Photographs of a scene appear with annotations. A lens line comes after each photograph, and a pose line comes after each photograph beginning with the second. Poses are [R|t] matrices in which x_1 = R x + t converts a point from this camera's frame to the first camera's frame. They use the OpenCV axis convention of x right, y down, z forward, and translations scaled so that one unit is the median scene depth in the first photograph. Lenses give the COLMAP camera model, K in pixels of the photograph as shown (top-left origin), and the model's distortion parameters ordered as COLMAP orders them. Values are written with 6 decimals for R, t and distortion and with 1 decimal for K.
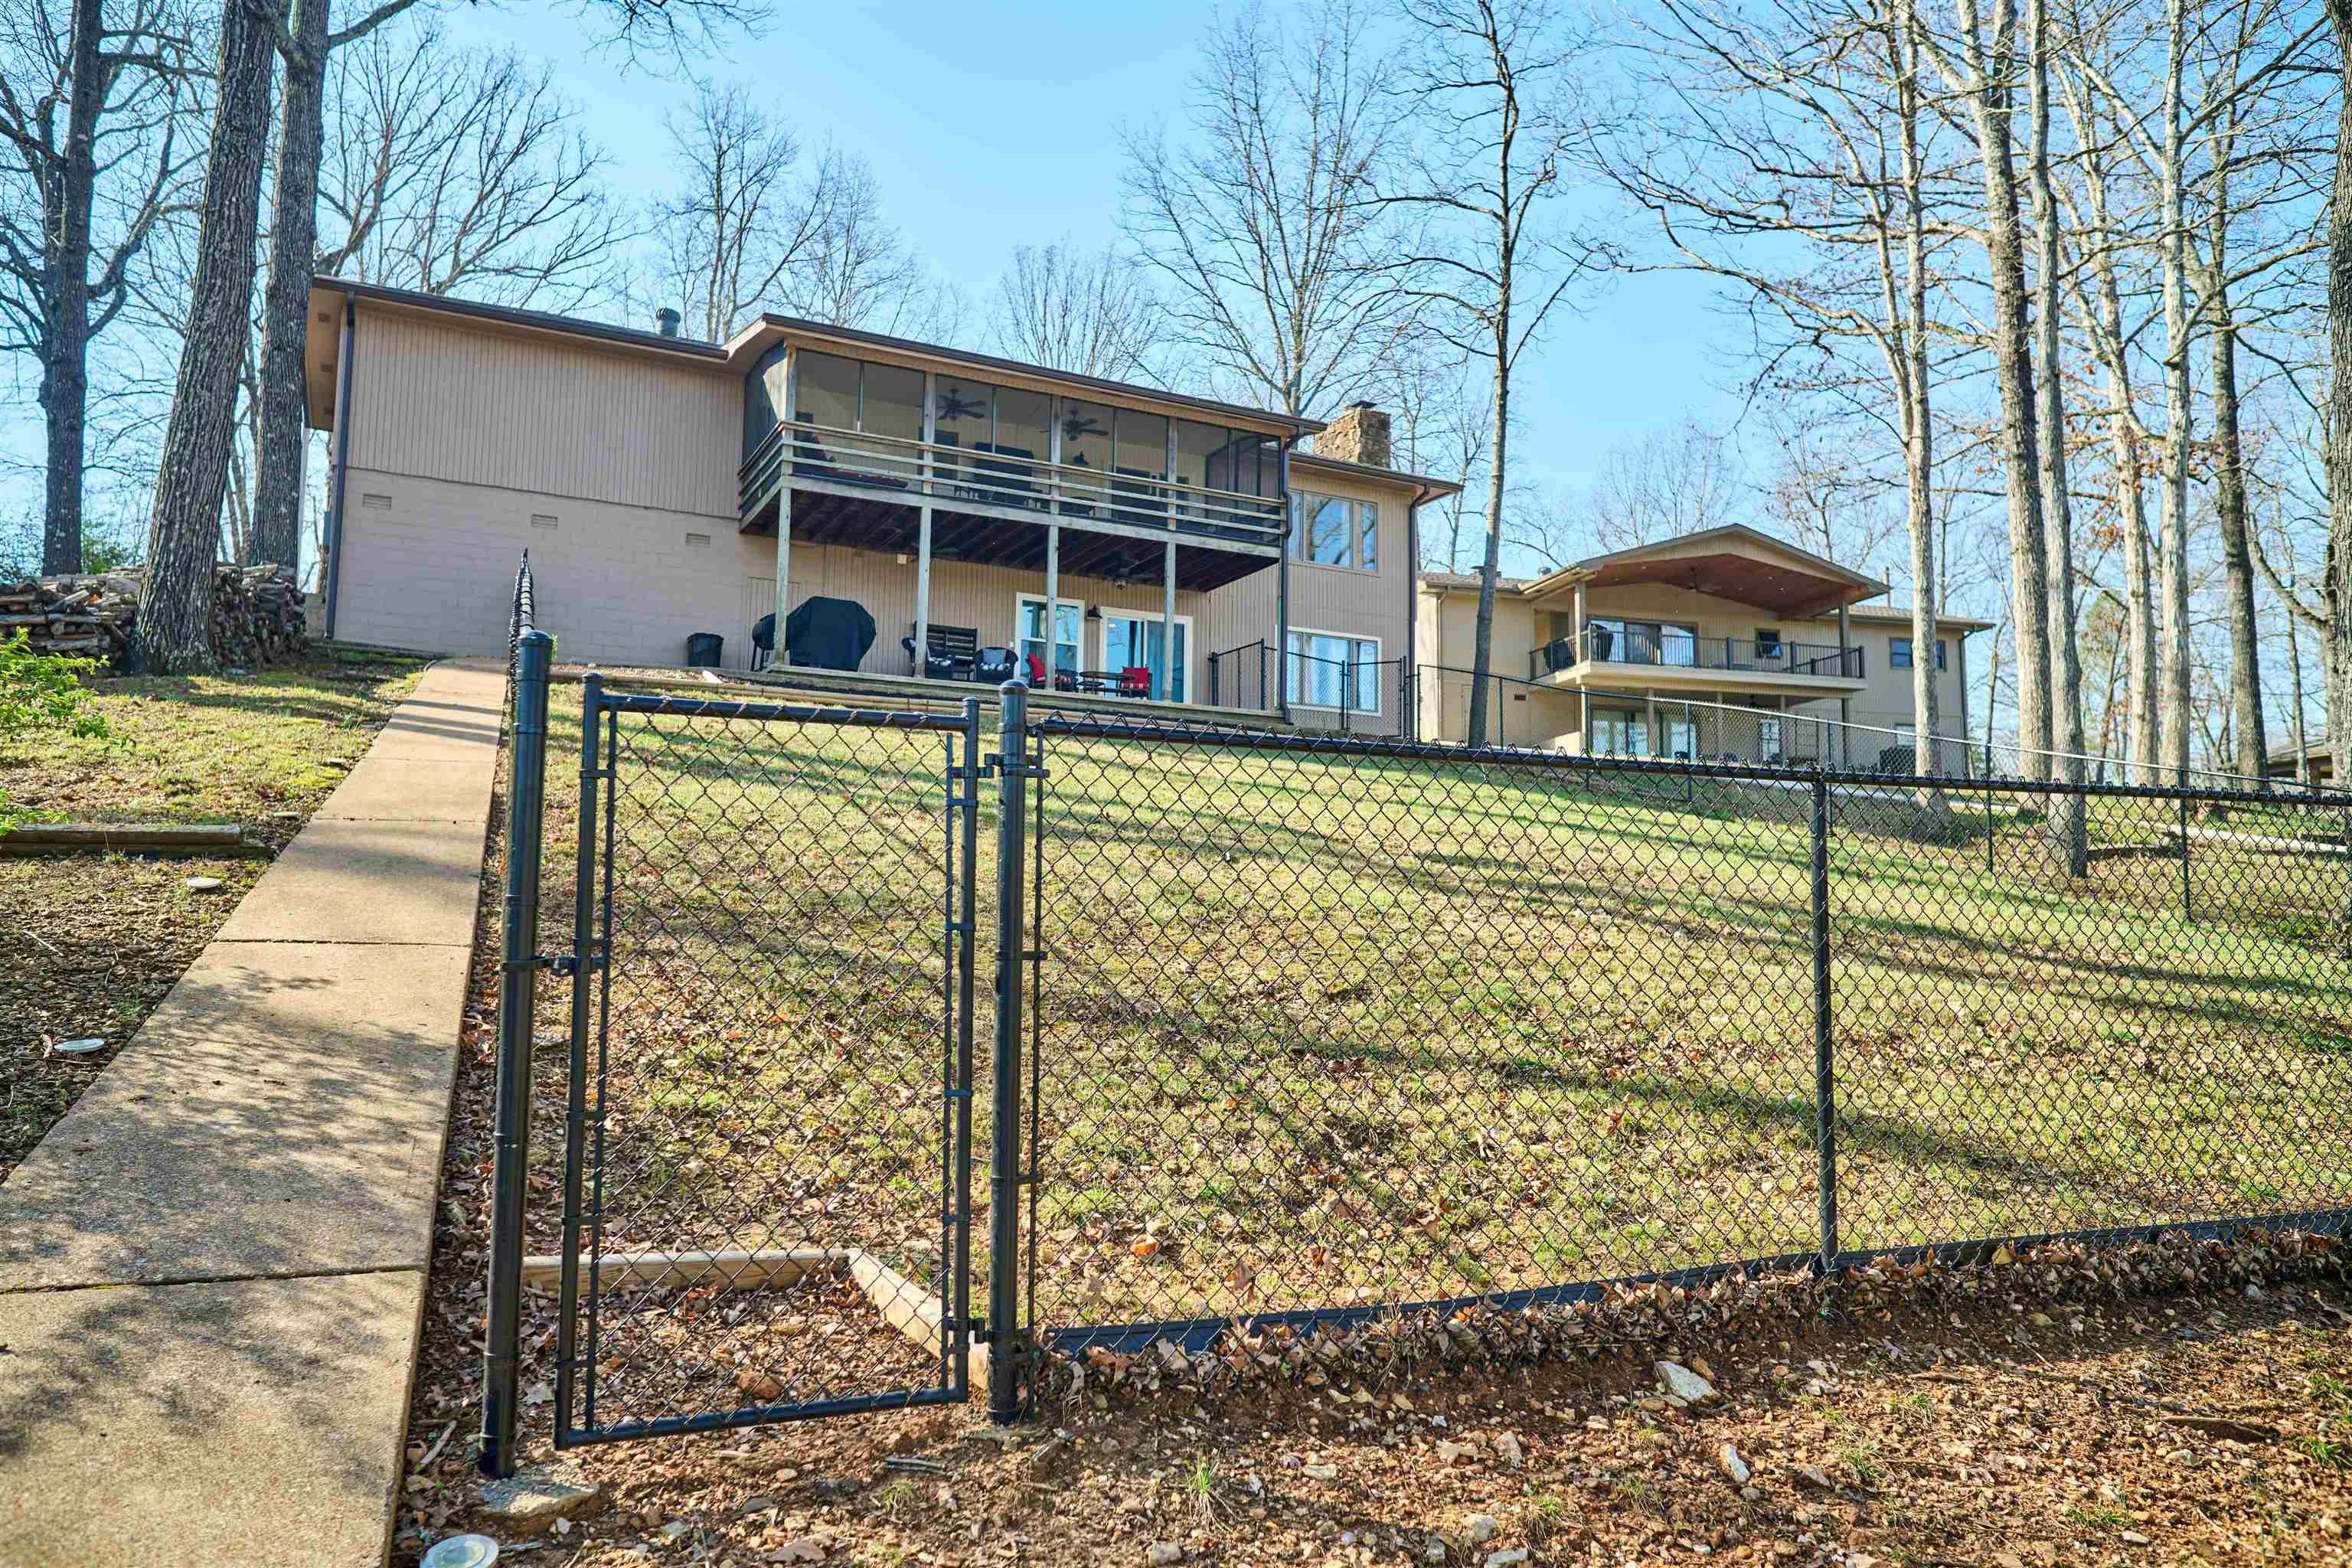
lens RADIAL K [[1567.7, 0, 1176.4], [0, 1567.7, 792.2], [0, 0, 1]] dist [-0.043464, 0.071113]
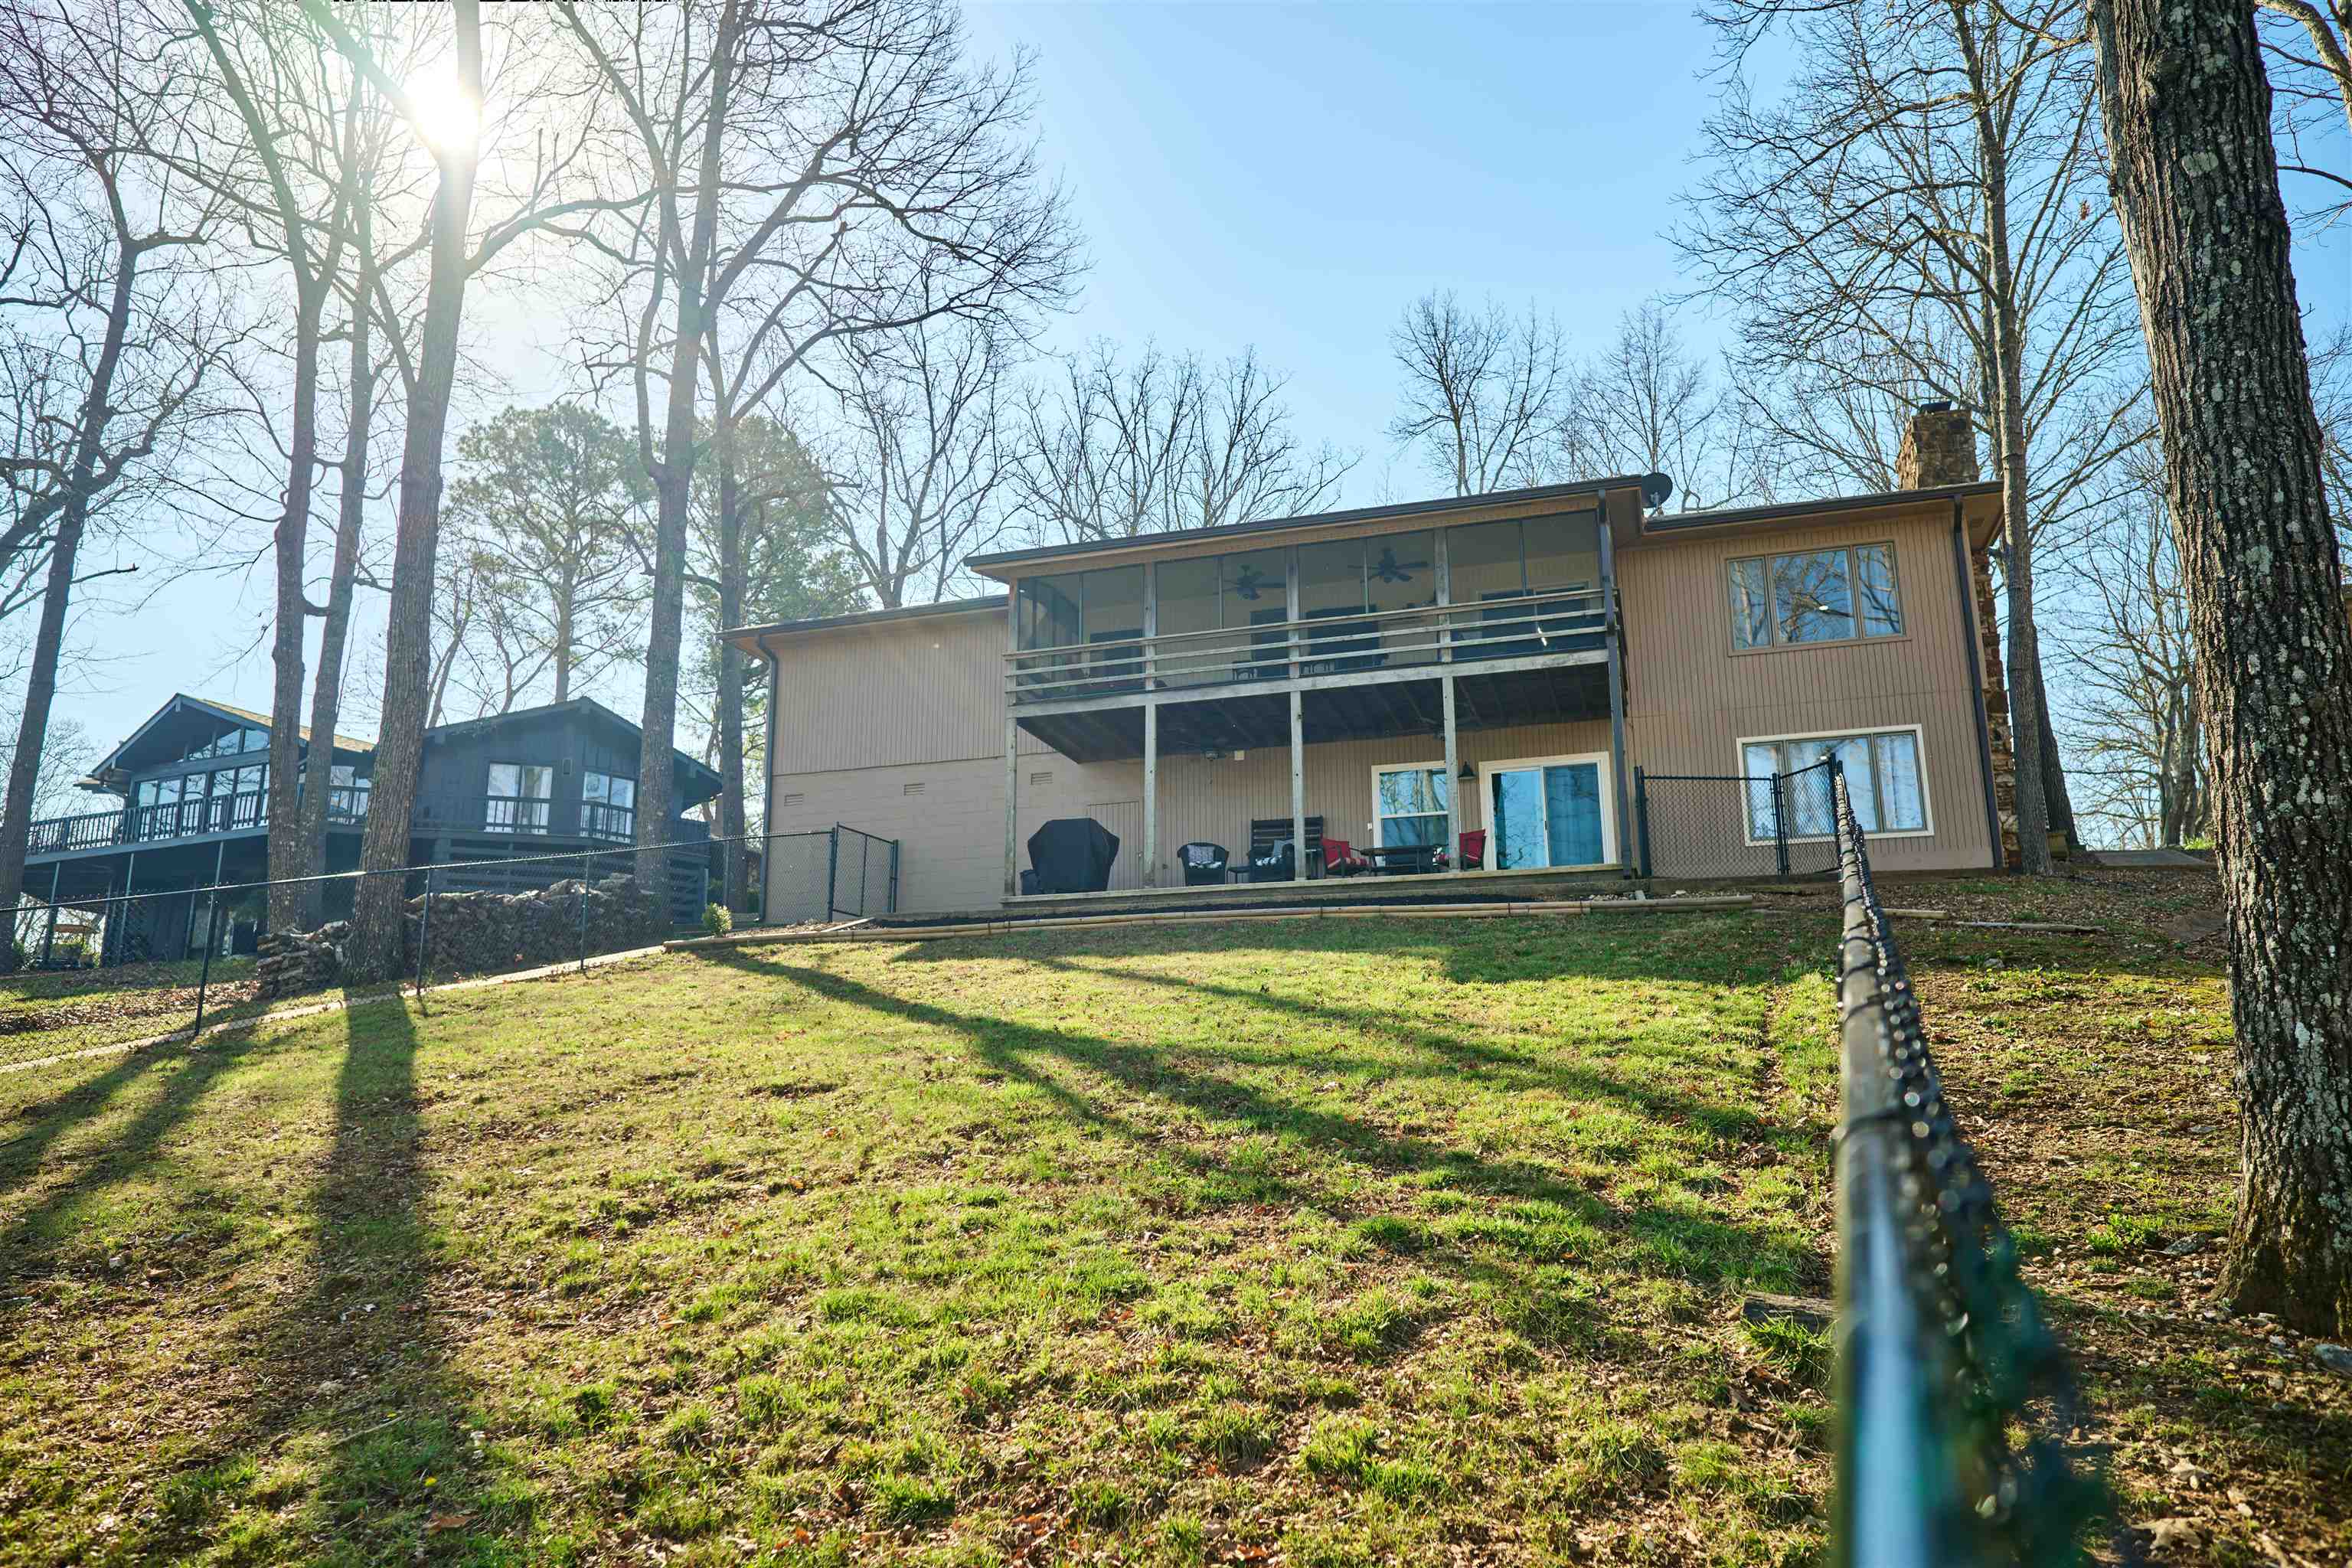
lens RADIAL K [[1567.7, 0, 1176.4], [0, 1567.7, 792.2], [0, 0, 1]] dist [-0.043464, 0.071113]
pose [[0.702657, -0.167214, -0.691601, 0.413319], [0.083734, 0.984672, -0.152999, 0.011903], [0.706584, 0.049595, 0.705889, 0.296528]]
